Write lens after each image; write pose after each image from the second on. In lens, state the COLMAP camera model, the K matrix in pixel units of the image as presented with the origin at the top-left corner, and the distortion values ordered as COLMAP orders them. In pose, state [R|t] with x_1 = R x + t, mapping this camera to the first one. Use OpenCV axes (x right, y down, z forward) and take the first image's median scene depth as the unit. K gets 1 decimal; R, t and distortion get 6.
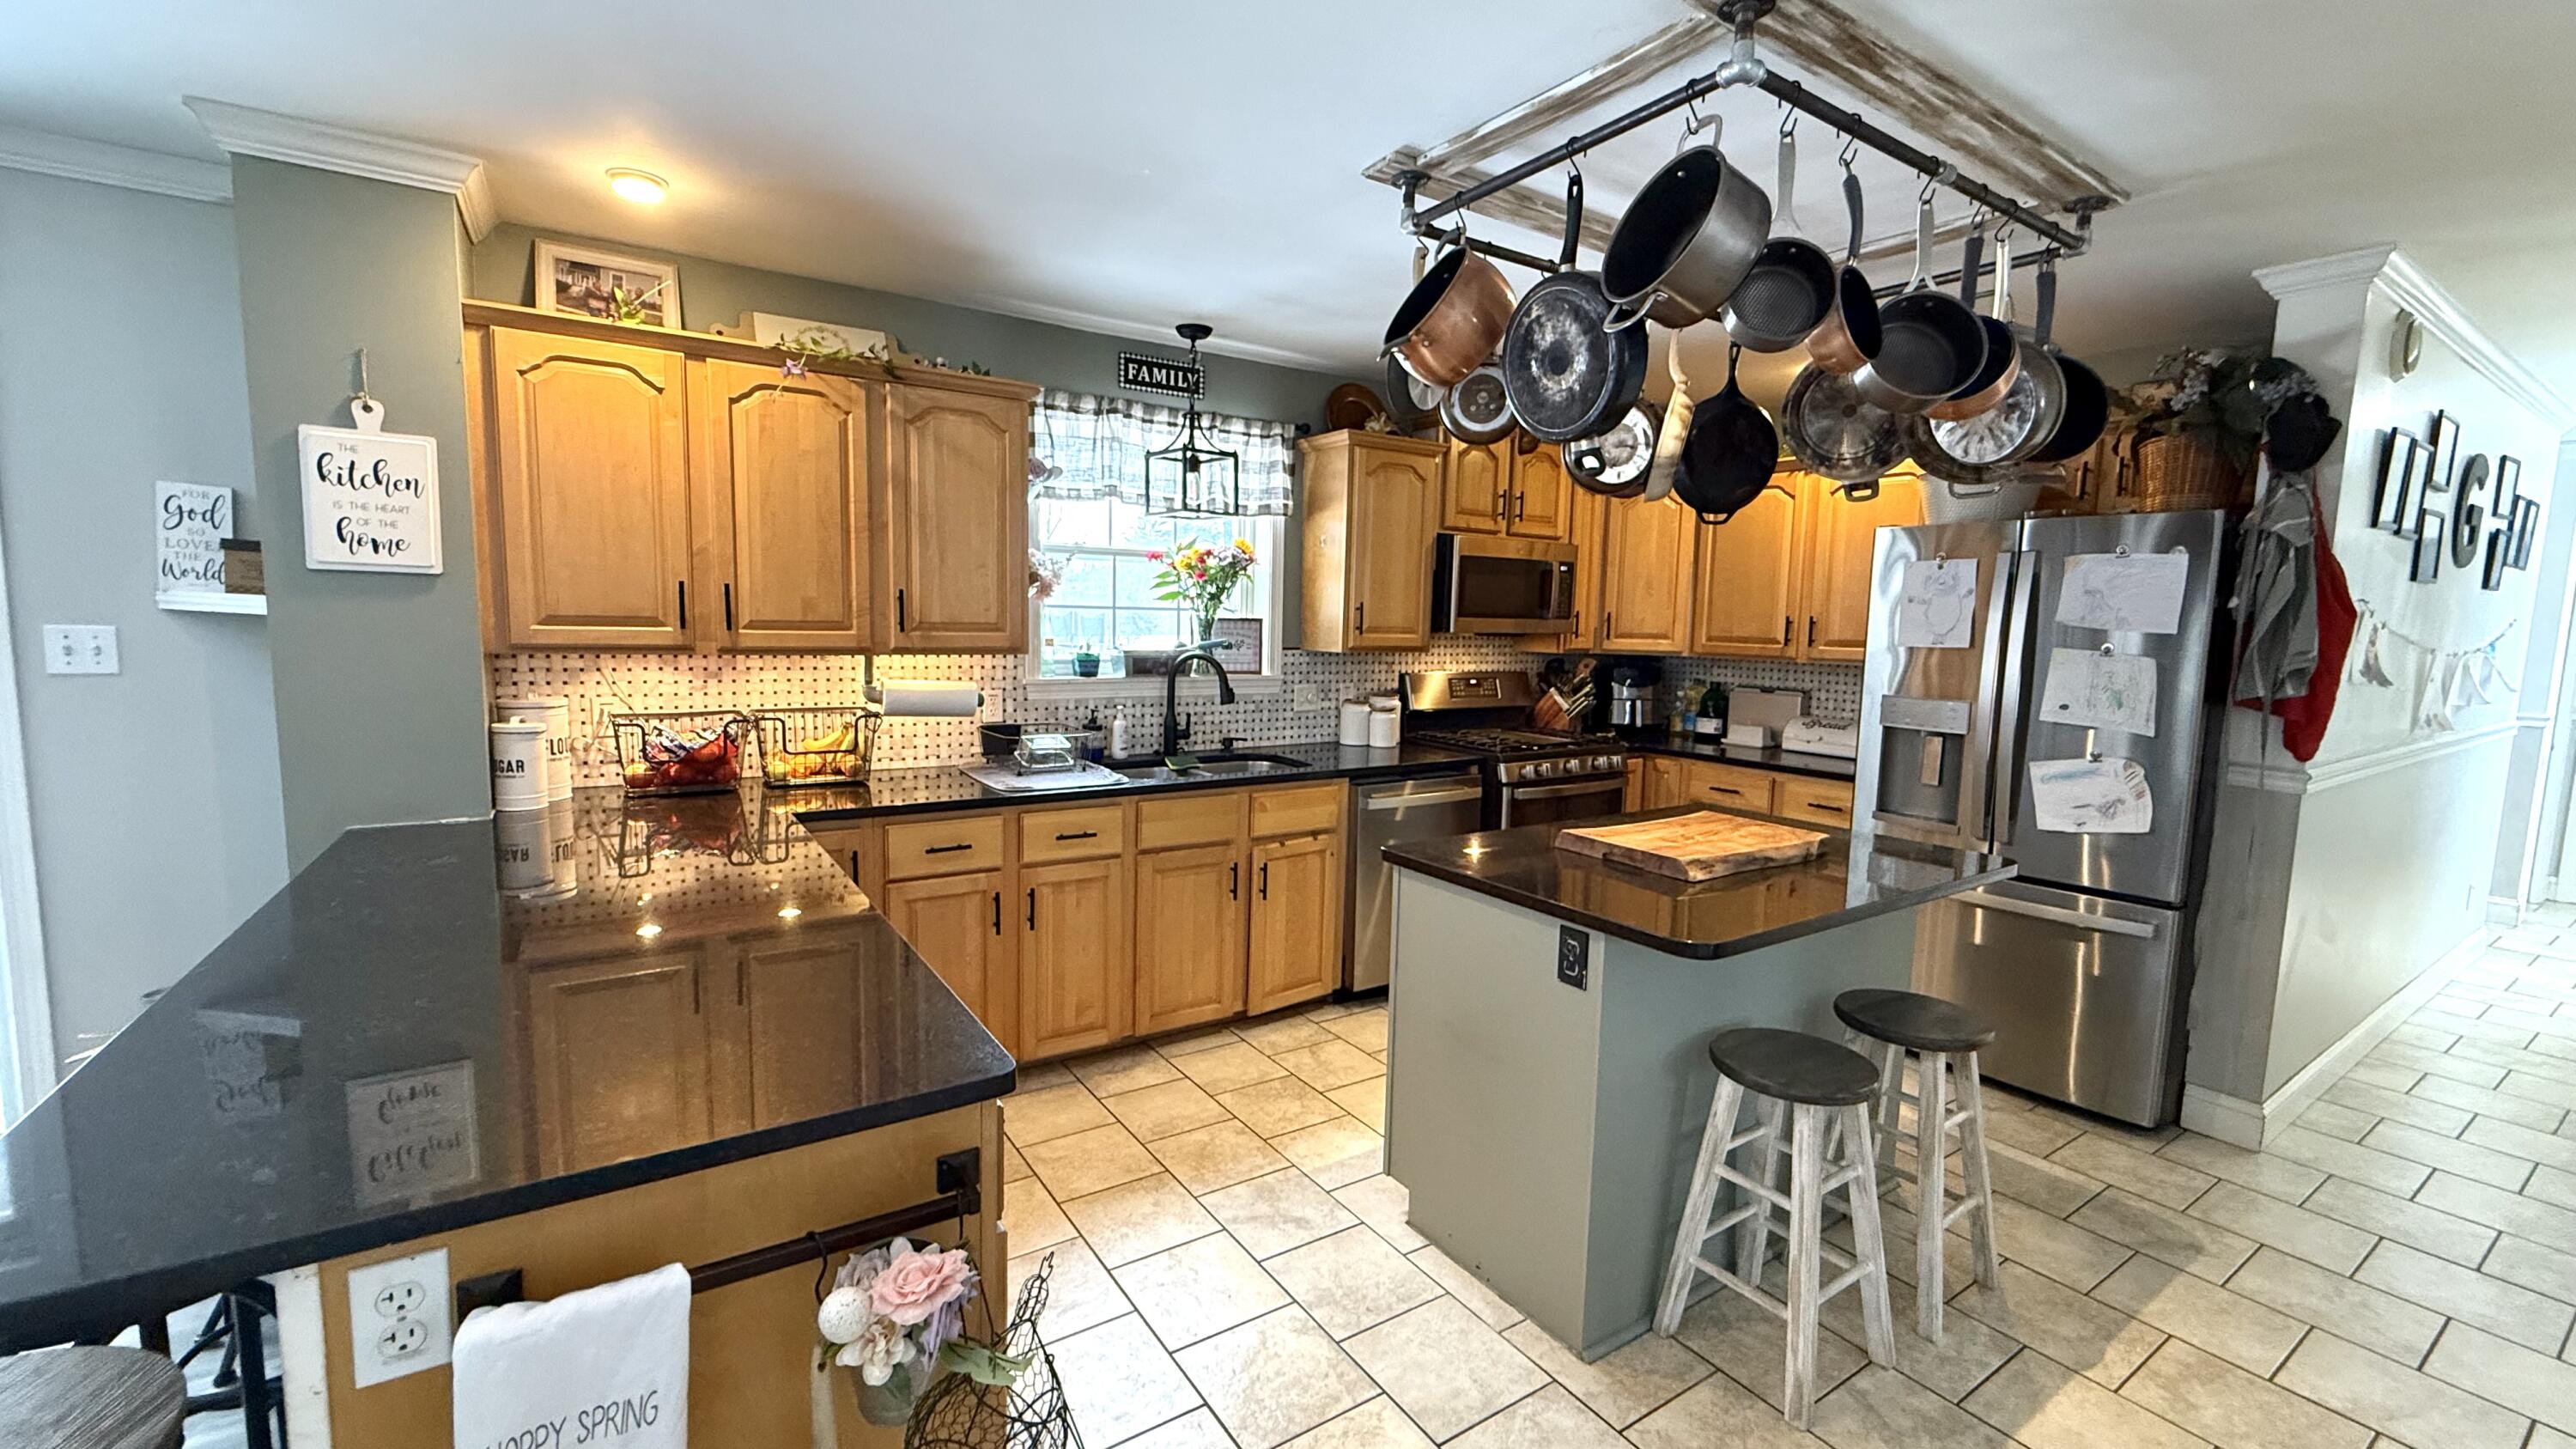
lens RADIAL K [[1025.1, 0, 1281.6], [0, 1025.1, 725.5], [0, 0, 1]] dist [-0.000803, 0.000471]
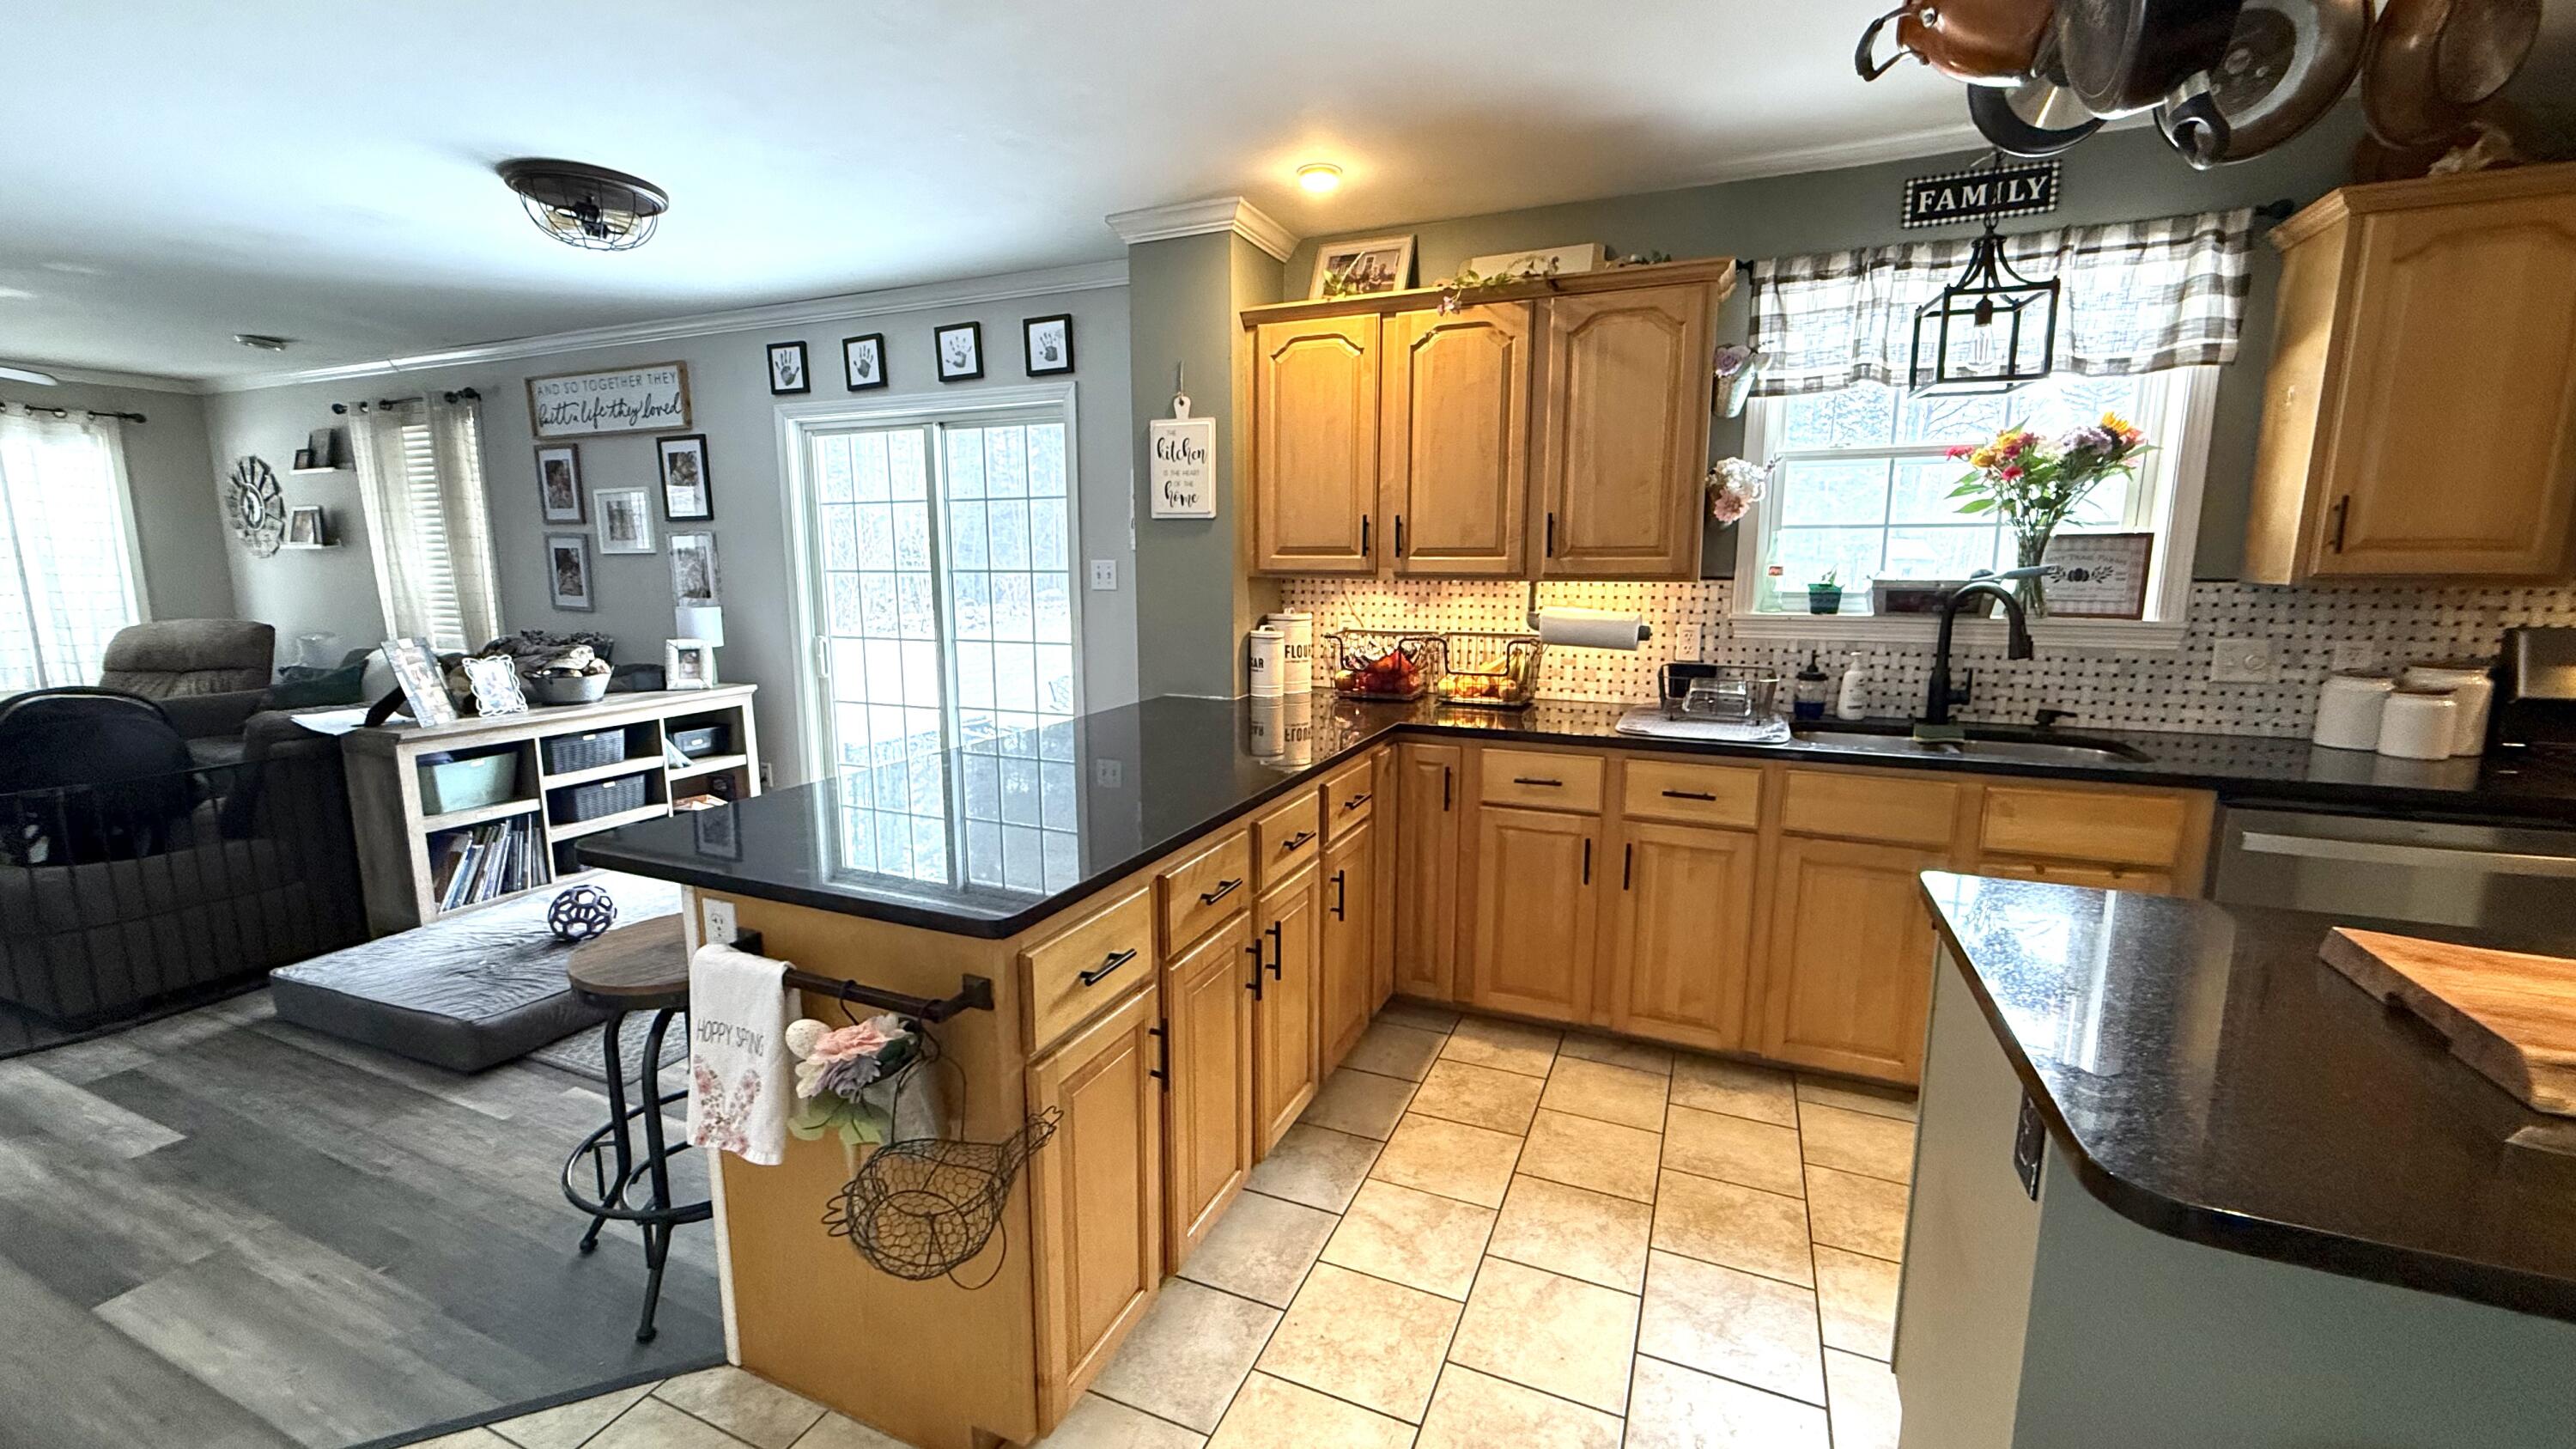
lens RADIAL K [[1025.1, 0, 1282.1], [0, 1025.1, 725.8], [0, 0, 1]] dist [-0.000803, 0.000471]
pose [[0.543803, 0.113694, -0.831476, 0.310863], [-0.075688, 0.993387, 0.086332, 0.002994], [0.835793, 0.015985, 0.548812, 0.249199]]
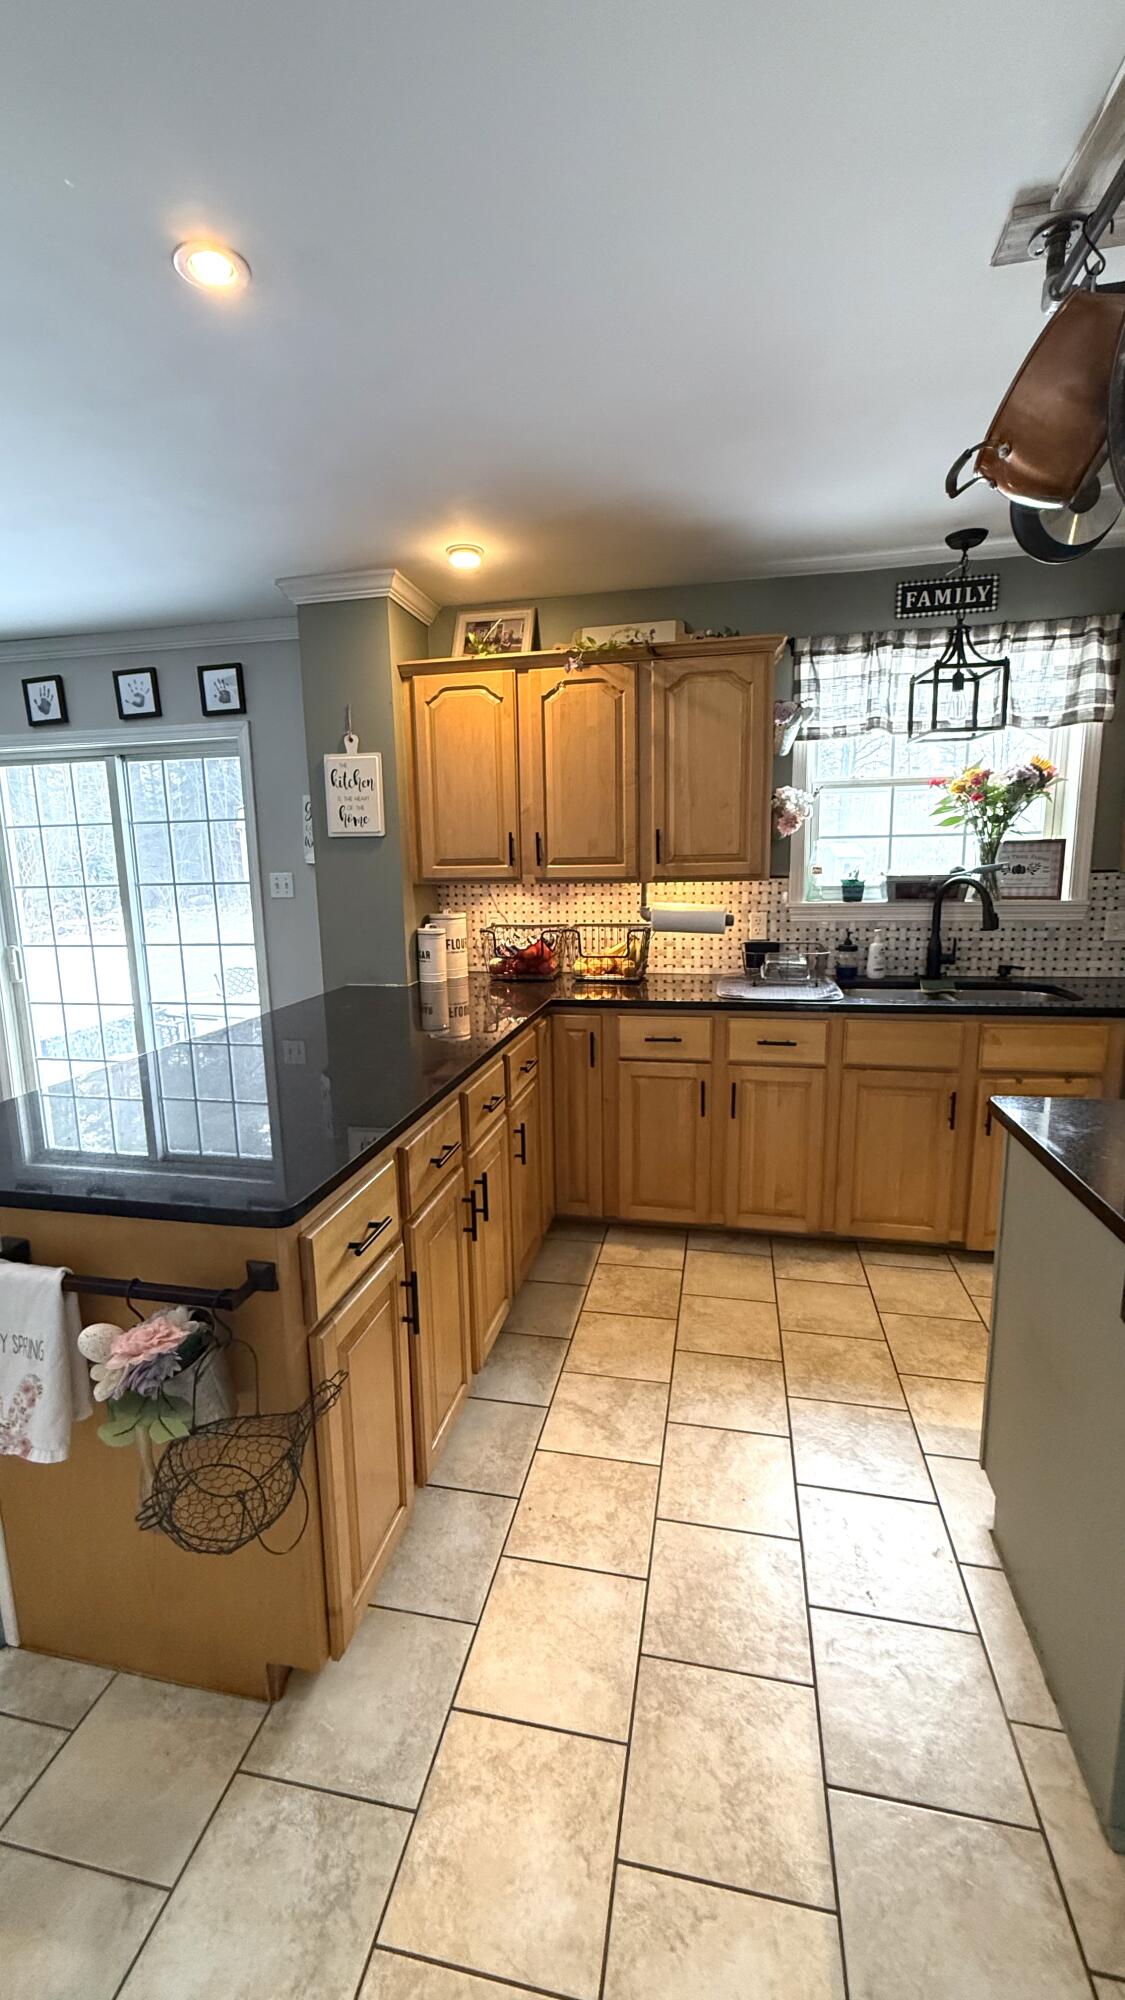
lens RADIAL K [[795.8, 0, 561.7], [0, 795.8, 995.2], [0, 0, 1]] dist [-0.000803, 0.000471]
pose [[0.704786, 0.082696, -0.704584, 0.237428], [-0.039767, 0.996226, 0.077146, -0.001621], [0.708305, -0.026352, 0.705415, 0.222172]]
